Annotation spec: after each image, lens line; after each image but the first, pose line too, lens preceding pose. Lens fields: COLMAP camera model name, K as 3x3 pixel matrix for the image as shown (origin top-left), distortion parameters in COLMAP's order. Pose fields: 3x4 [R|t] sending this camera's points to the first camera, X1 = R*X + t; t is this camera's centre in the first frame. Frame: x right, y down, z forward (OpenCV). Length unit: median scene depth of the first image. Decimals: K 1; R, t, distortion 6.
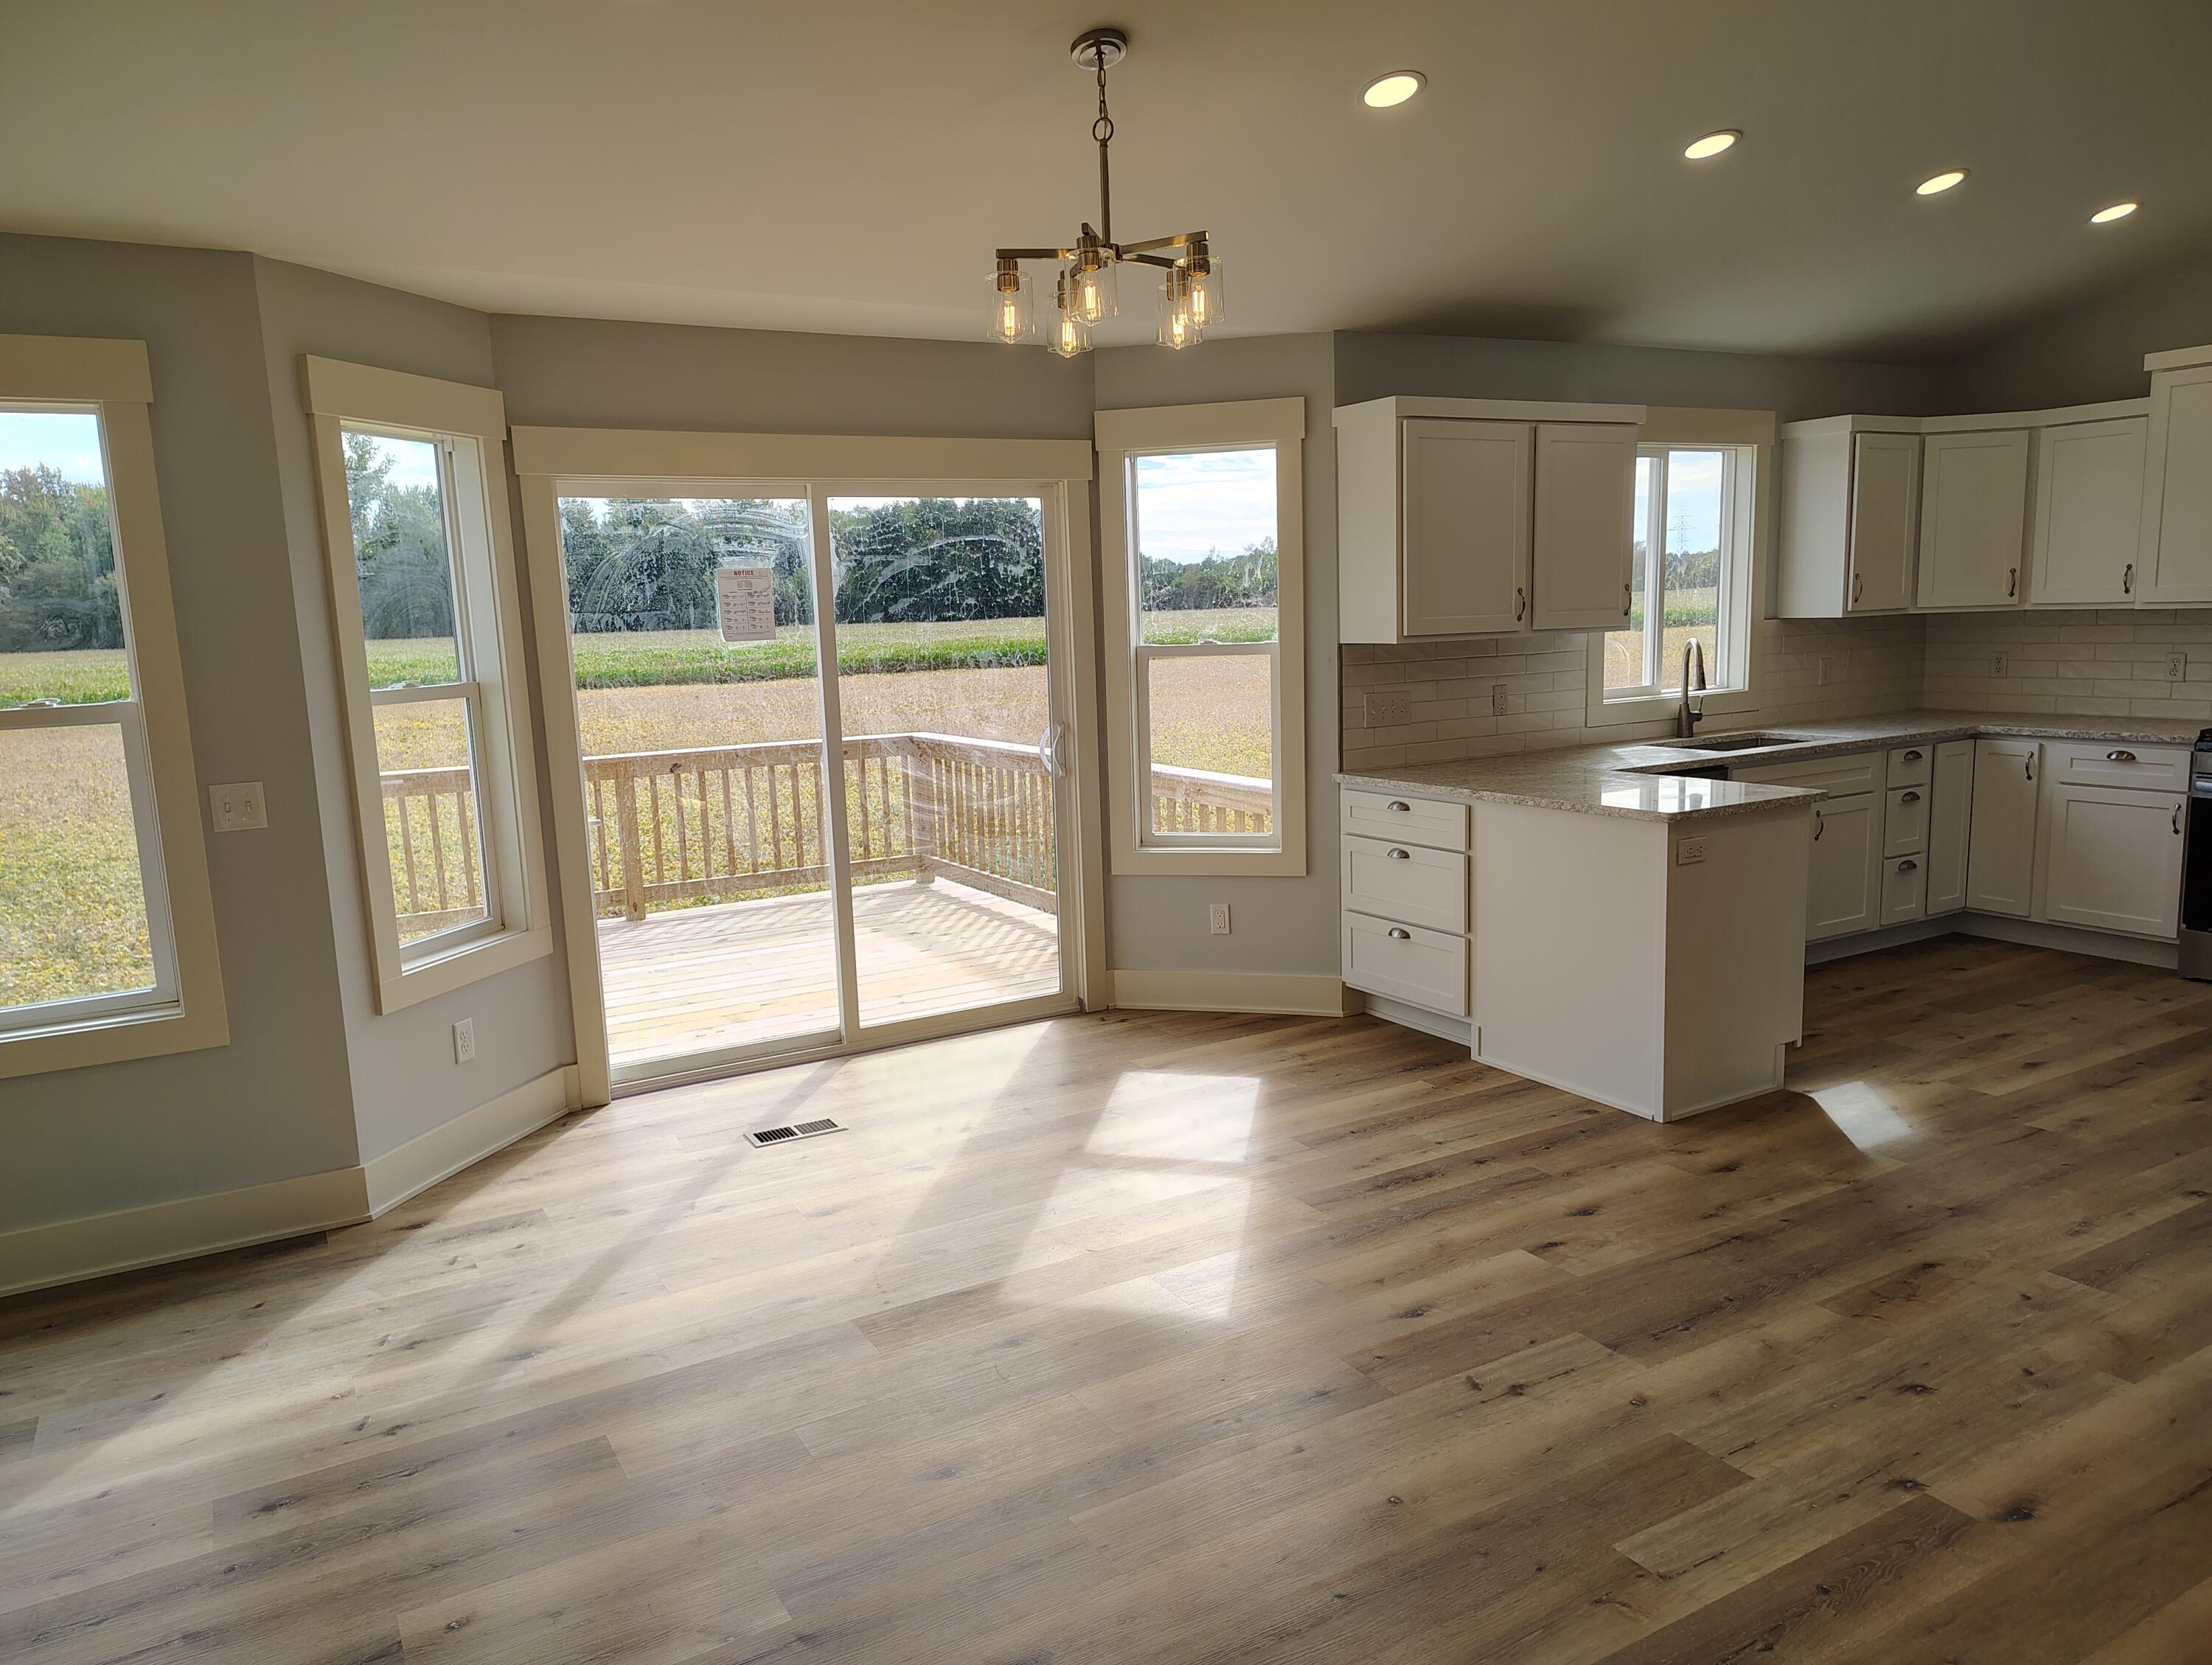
lens RADIAL K [[1520.2, 0, 1102.1], [0, 1520.2, 850.8], [0, 0, 1]] dist [0.048077, -0.054506]
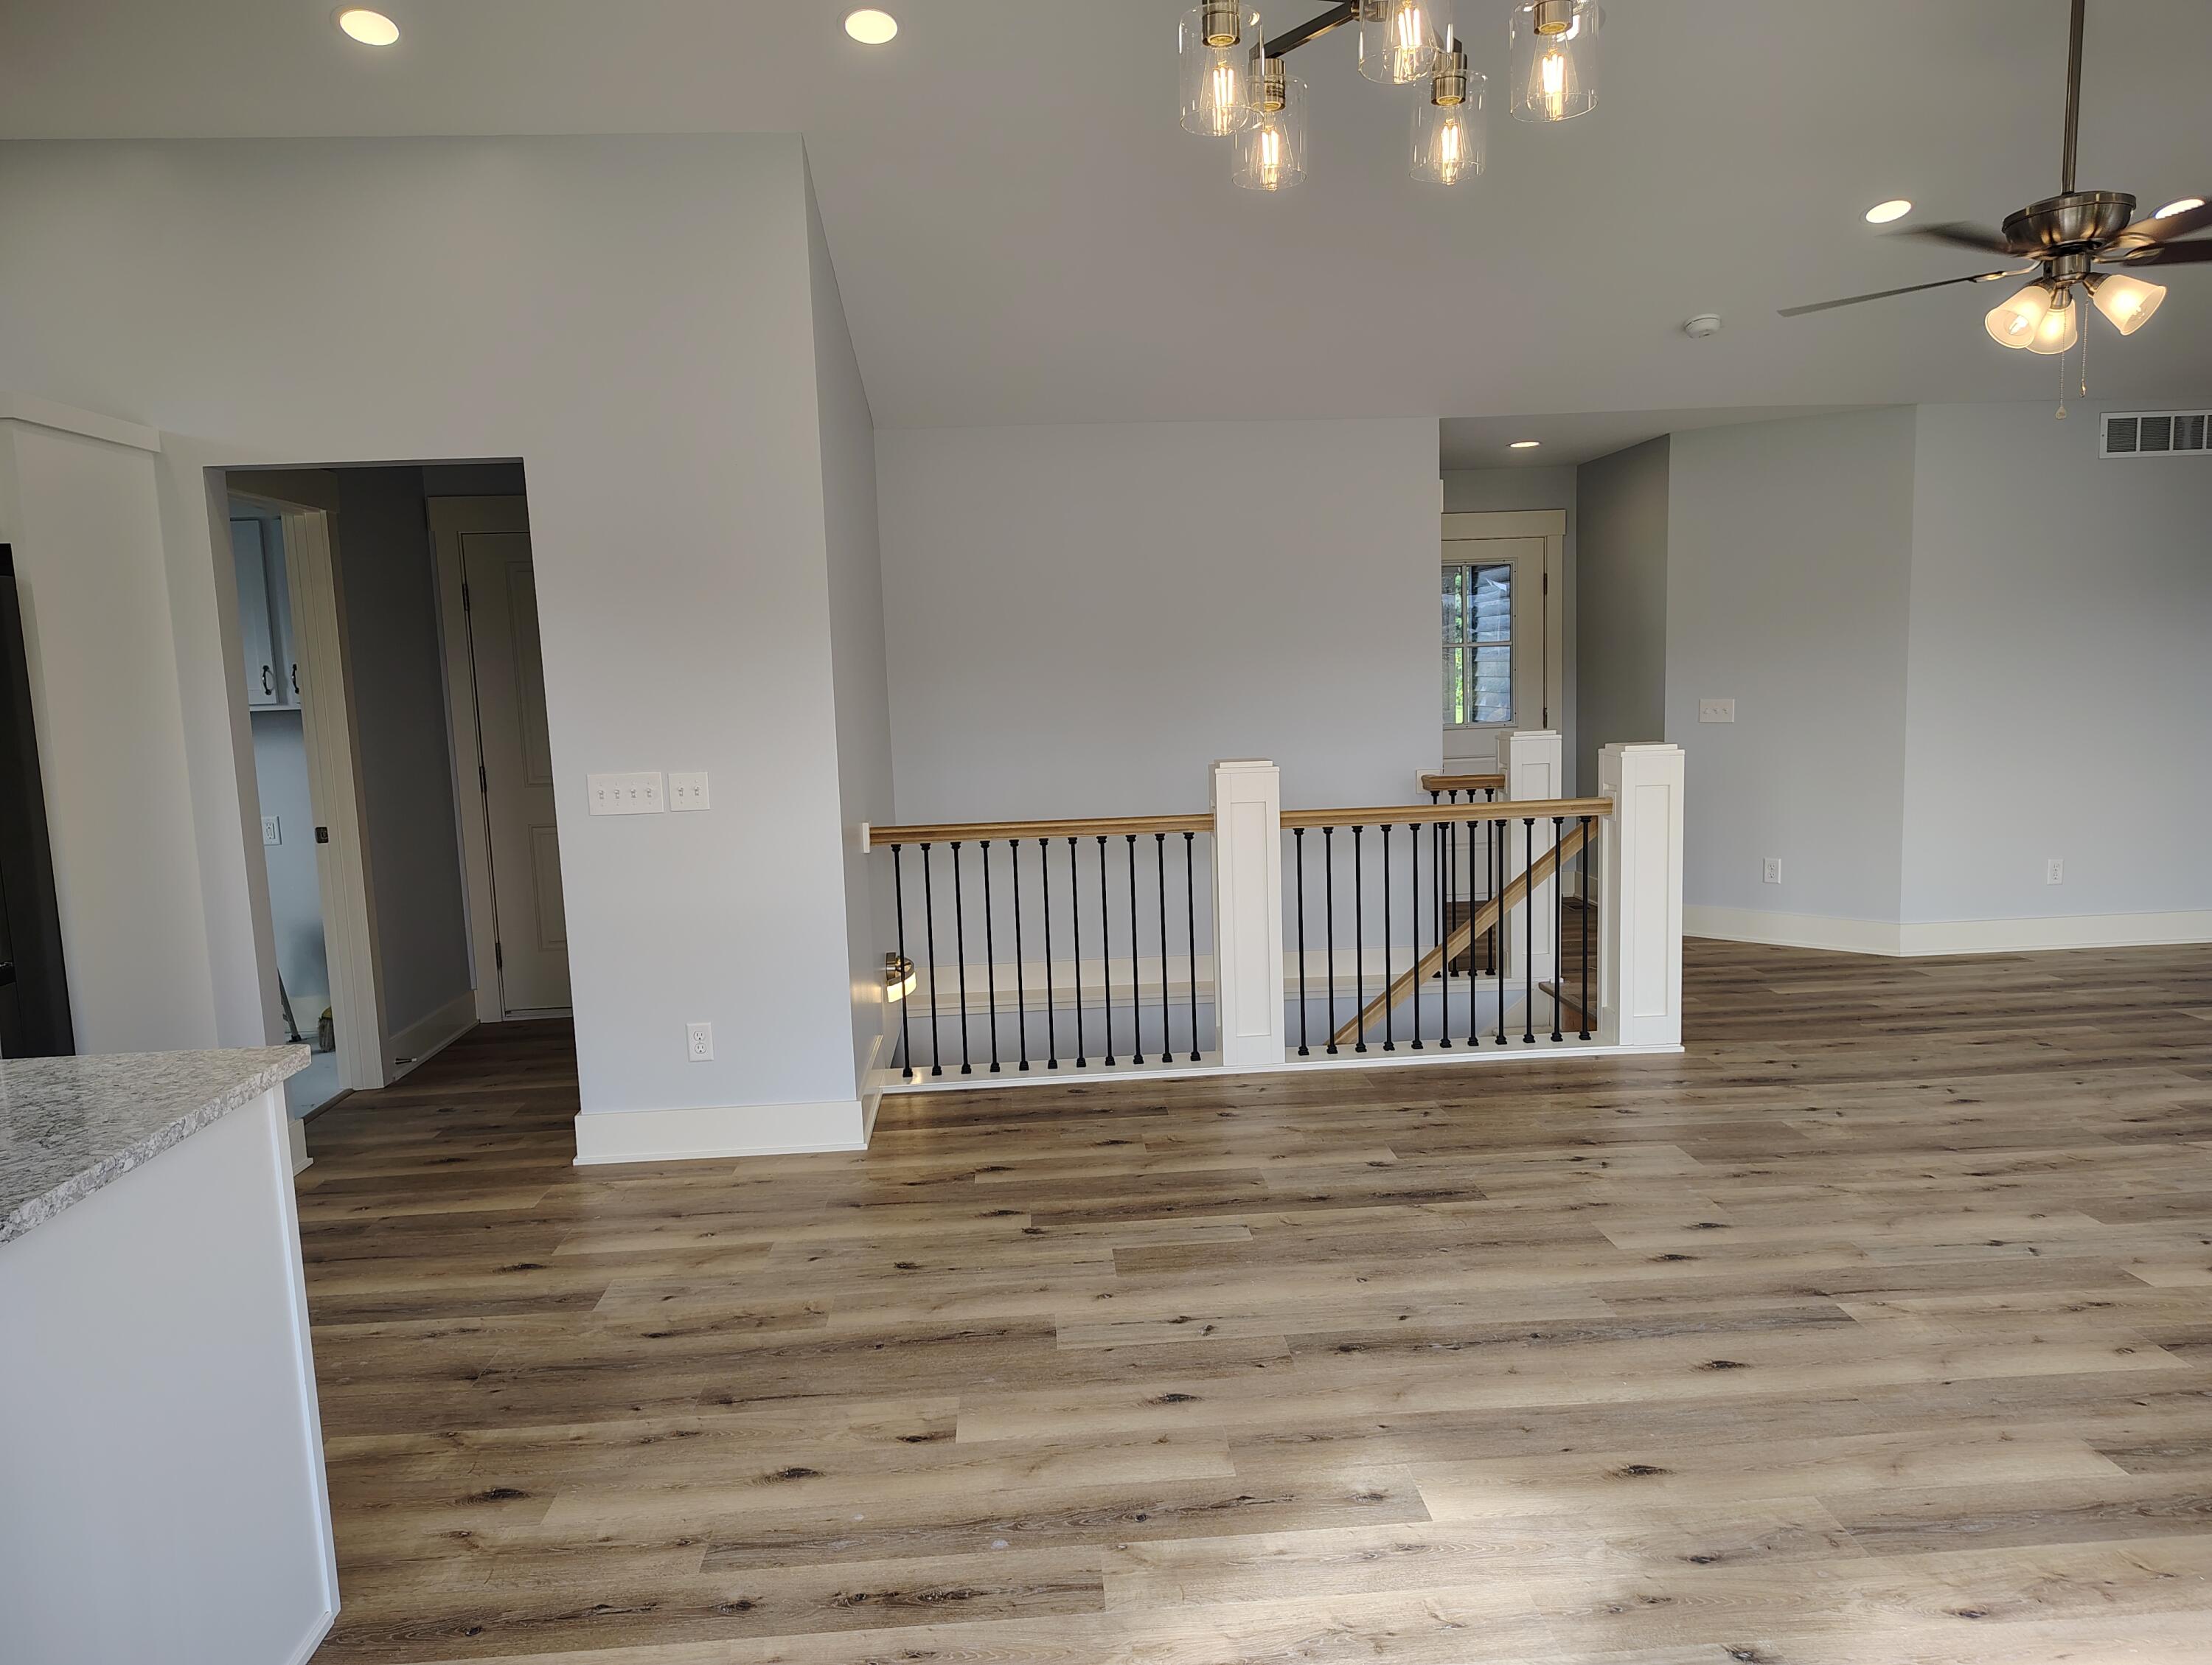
lens RADIAL K [[1520.2, 0, 1106.6], [0, 1520.2, 849.8], [0, 0, 1]] dist [0.048077, -0.054506]
pose [[-0.893138, 0.011633, 0.449632, -0.105507], [0.137011, 0.959193, 0.247339, -0.148018], [-0.428407, 0.282513, -0.858286, 1.040791]]
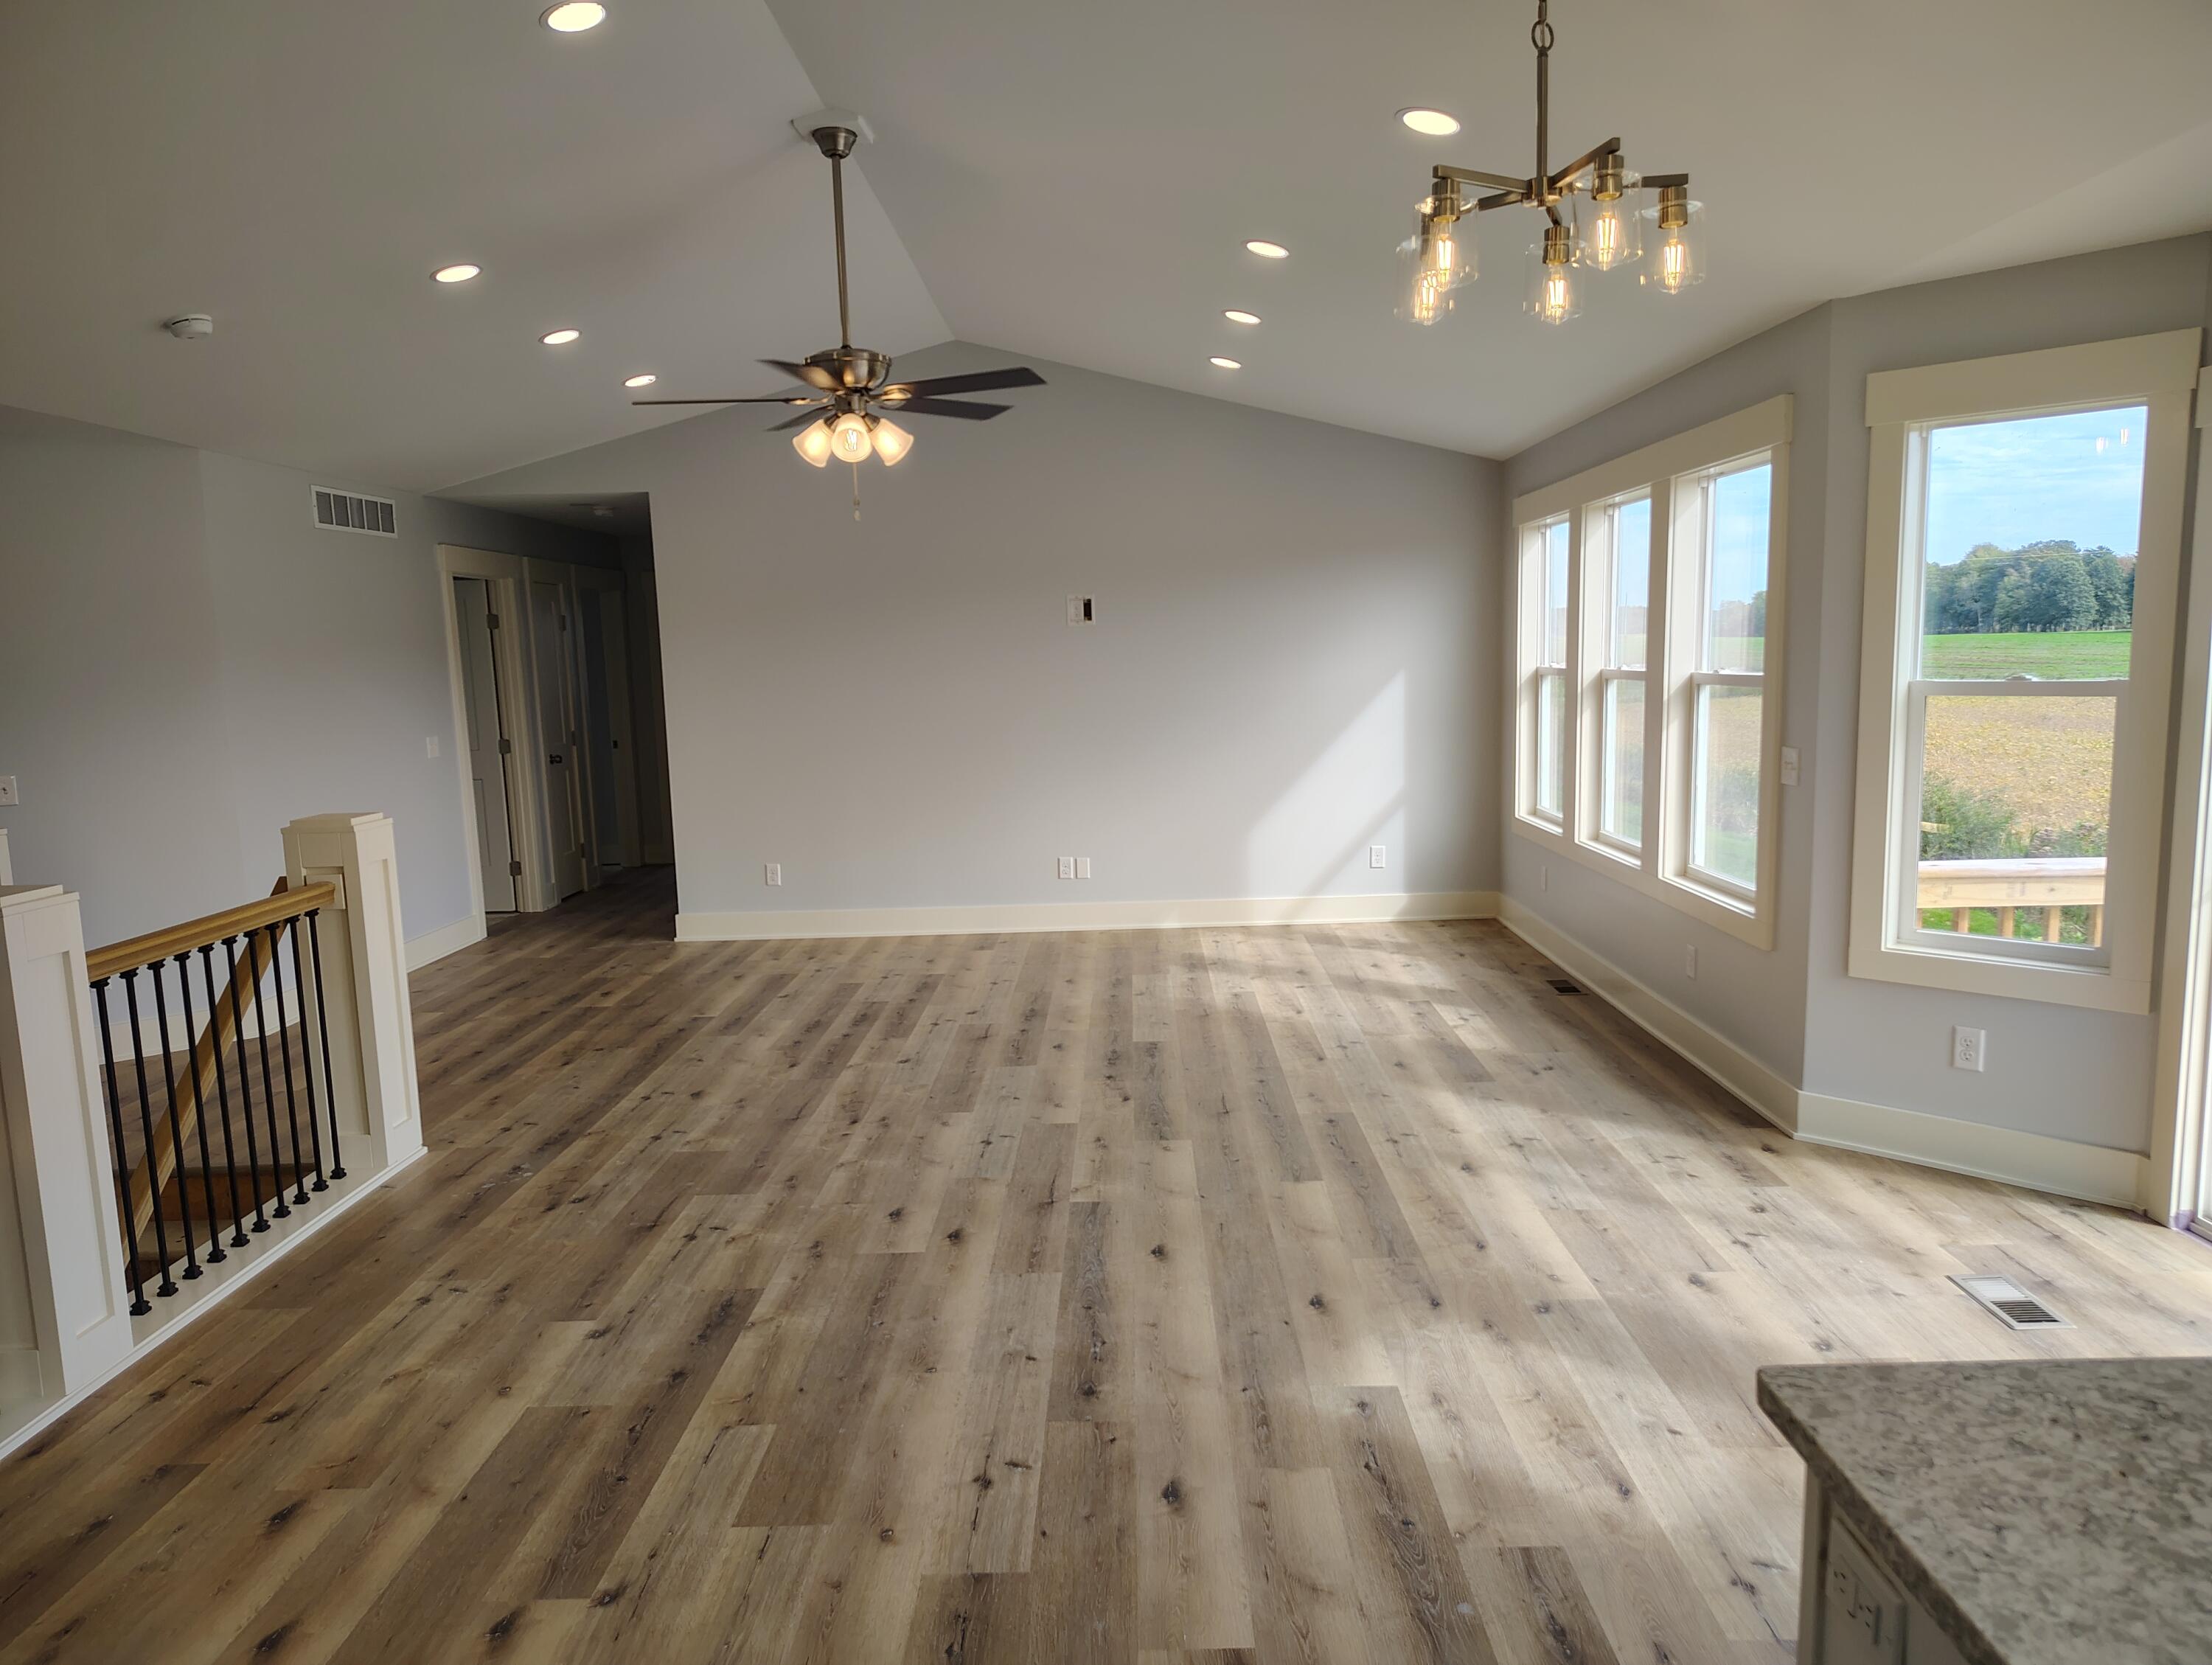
lens RADIAL K [[1520.2, 0, 1113.2], [0, 1520.2, 845.6], [0, 0, 1]] dist [0.048077, -0.054506]
pose [[-0.507894, 0.161319, -0.846179, 0.535571], [-0.092457, 0.966425, 0.239738, -0.148236], [0.856443, 0.199997, -0.475927, 0.794059]]
